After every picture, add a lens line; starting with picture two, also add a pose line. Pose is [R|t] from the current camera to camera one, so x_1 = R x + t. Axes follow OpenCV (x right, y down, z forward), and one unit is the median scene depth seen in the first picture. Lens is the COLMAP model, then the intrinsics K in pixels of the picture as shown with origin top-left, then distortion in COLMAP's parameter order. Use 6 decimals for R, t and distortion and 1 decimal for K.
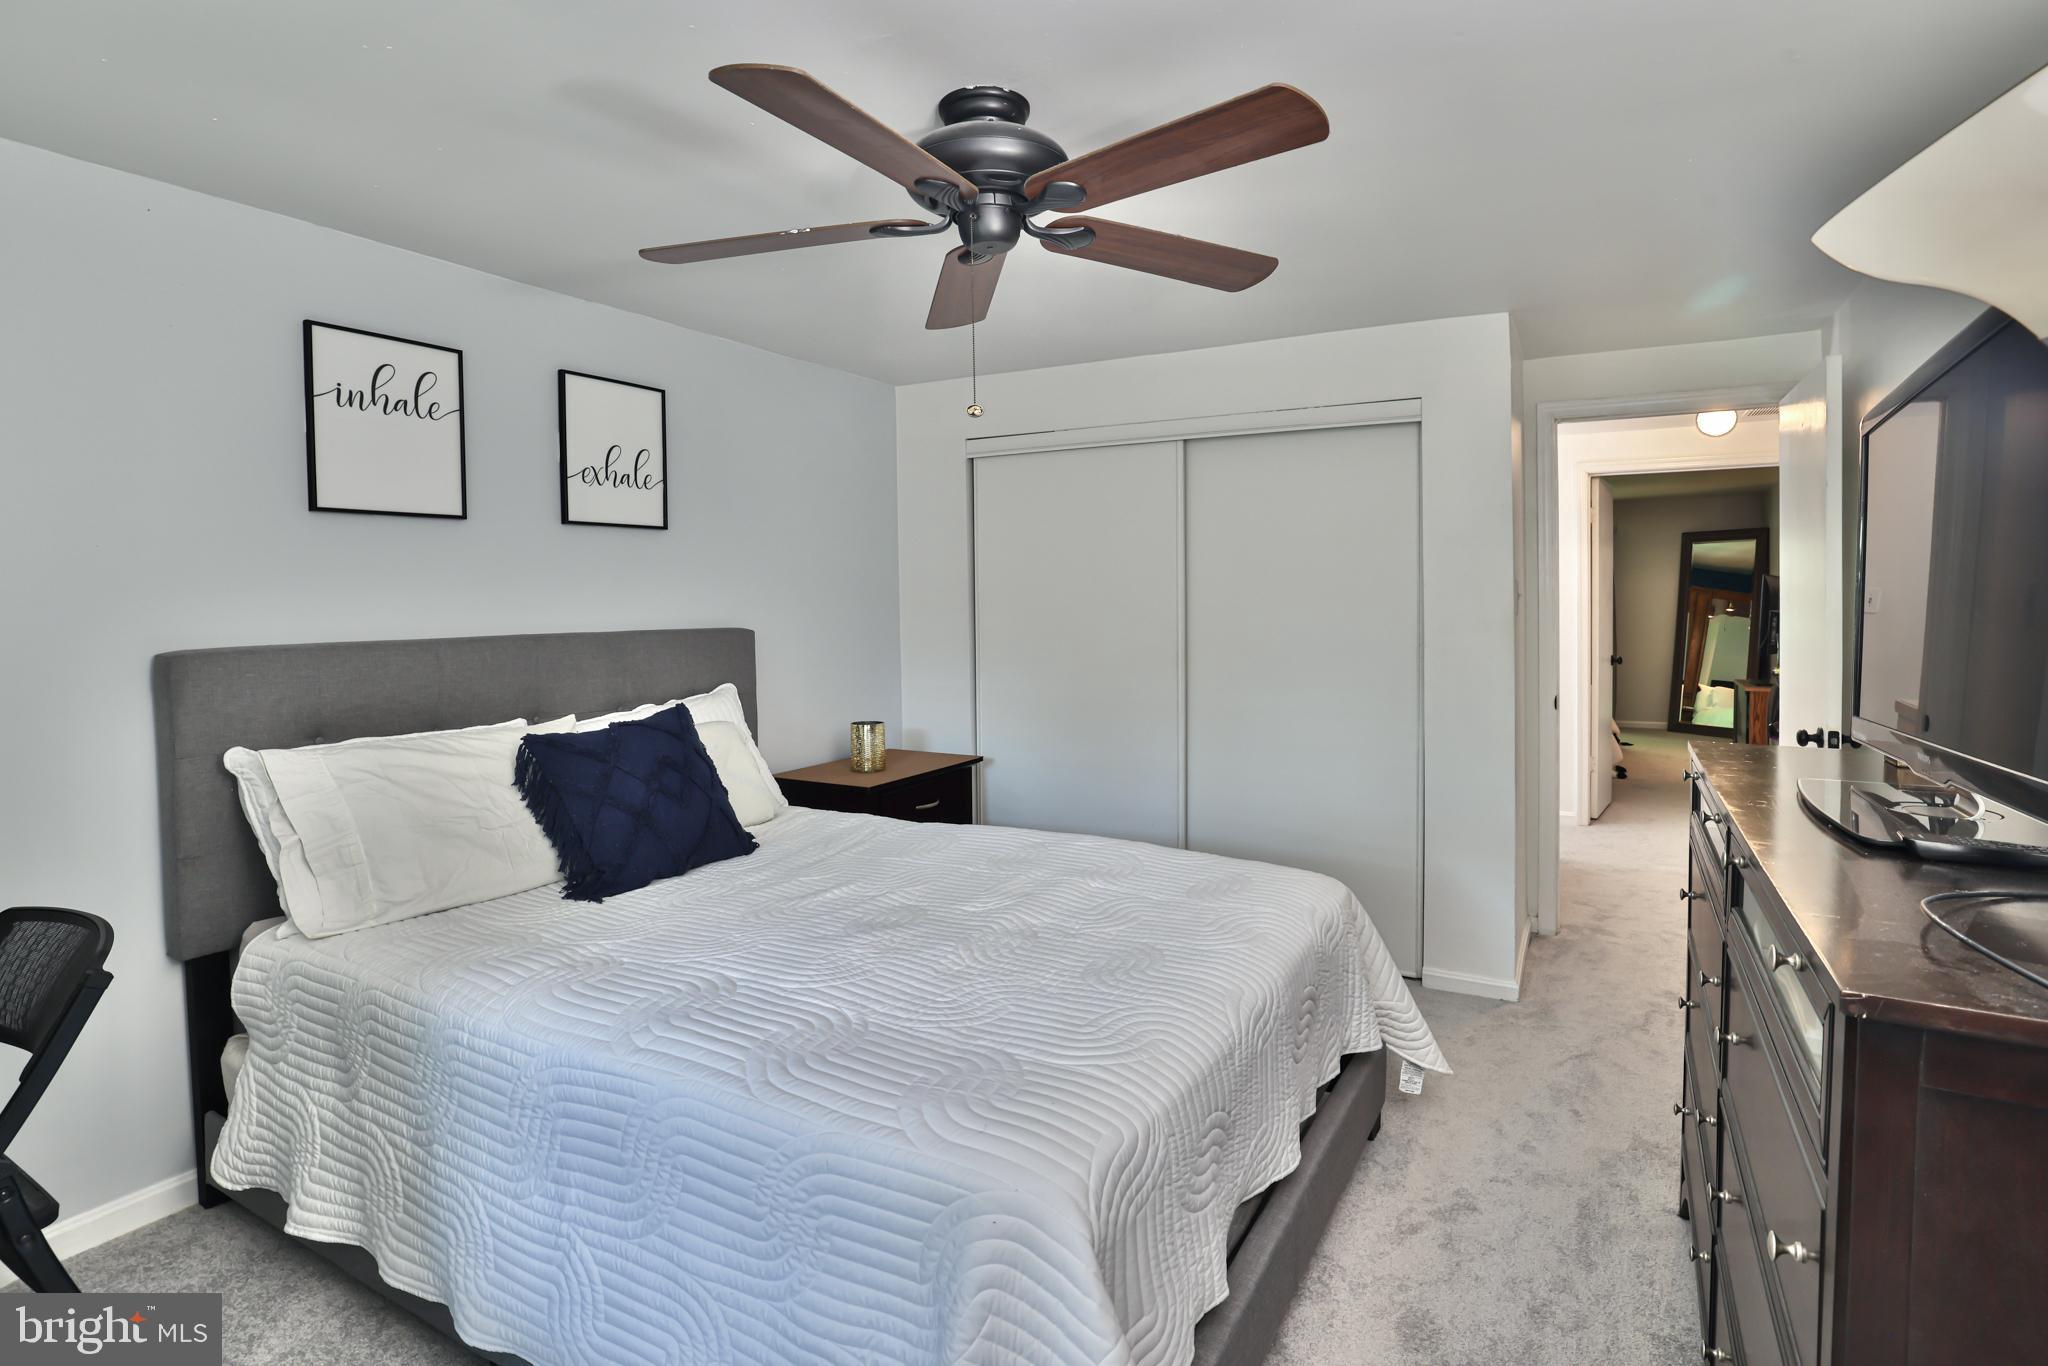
lens RADIAL K [[942.2, 0, 1024.5], [0, 942.2, 633.6], [0, 0, 1]] dist [-0.002301, 0.000034]
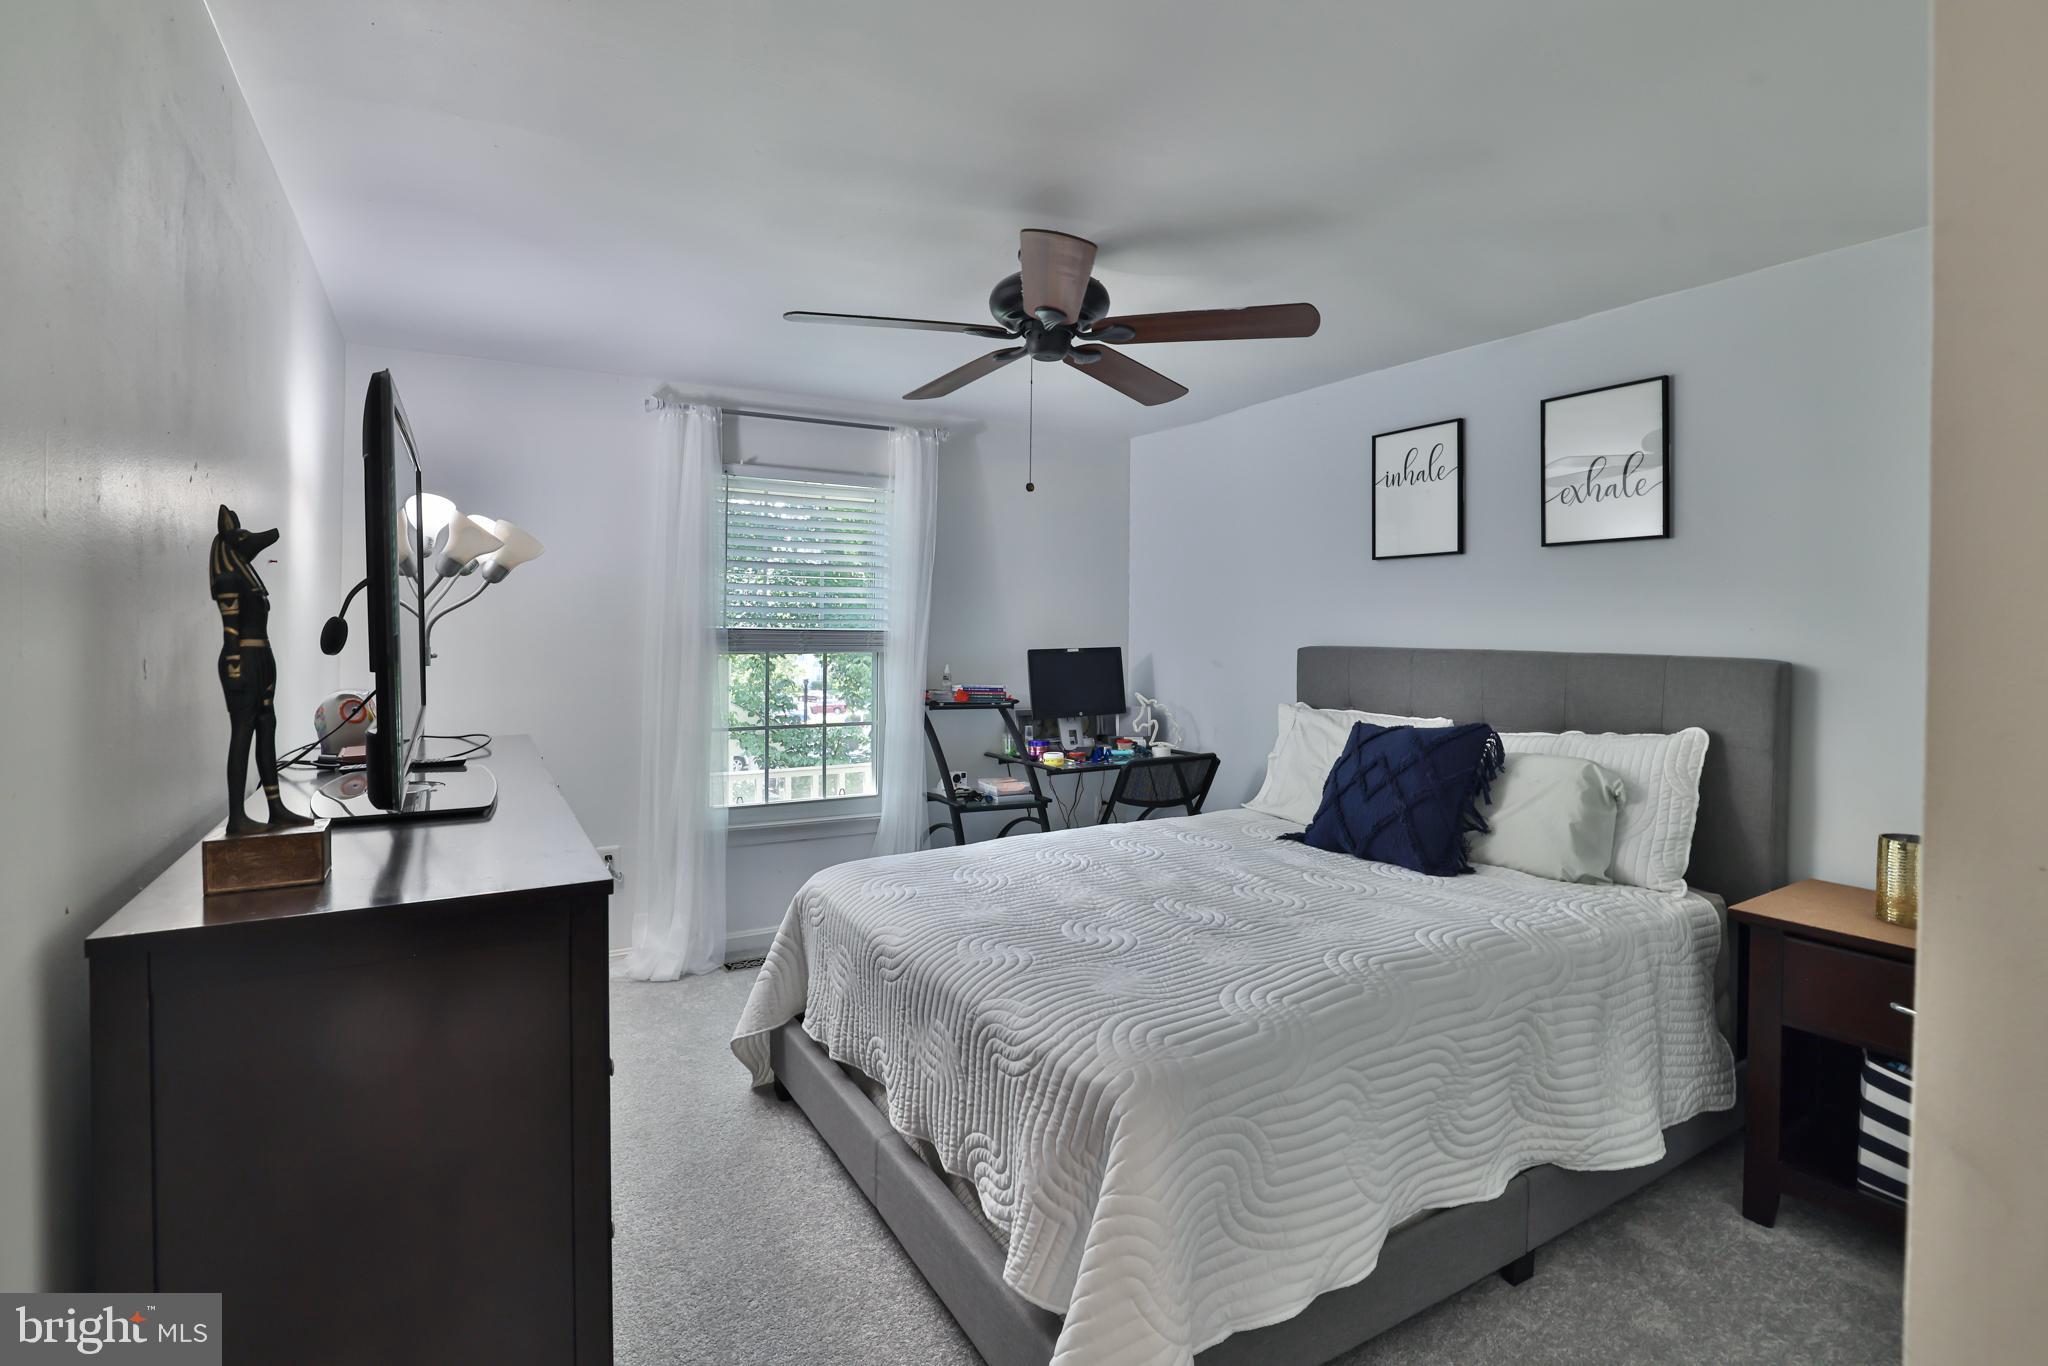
lens RADIAL K [[942.2, 0, 1024.5], [0, 942.2, 633.6], [0, 0, 1]] dist [-0.002301, 0.000034]
pose [[-0.451302, 0.019254, -0.892164, 0.779431], [-0.038403, 0.998422, 0.040973, -0.044162], [0.891545, 0.052753, -0.449850, 1.052936]]
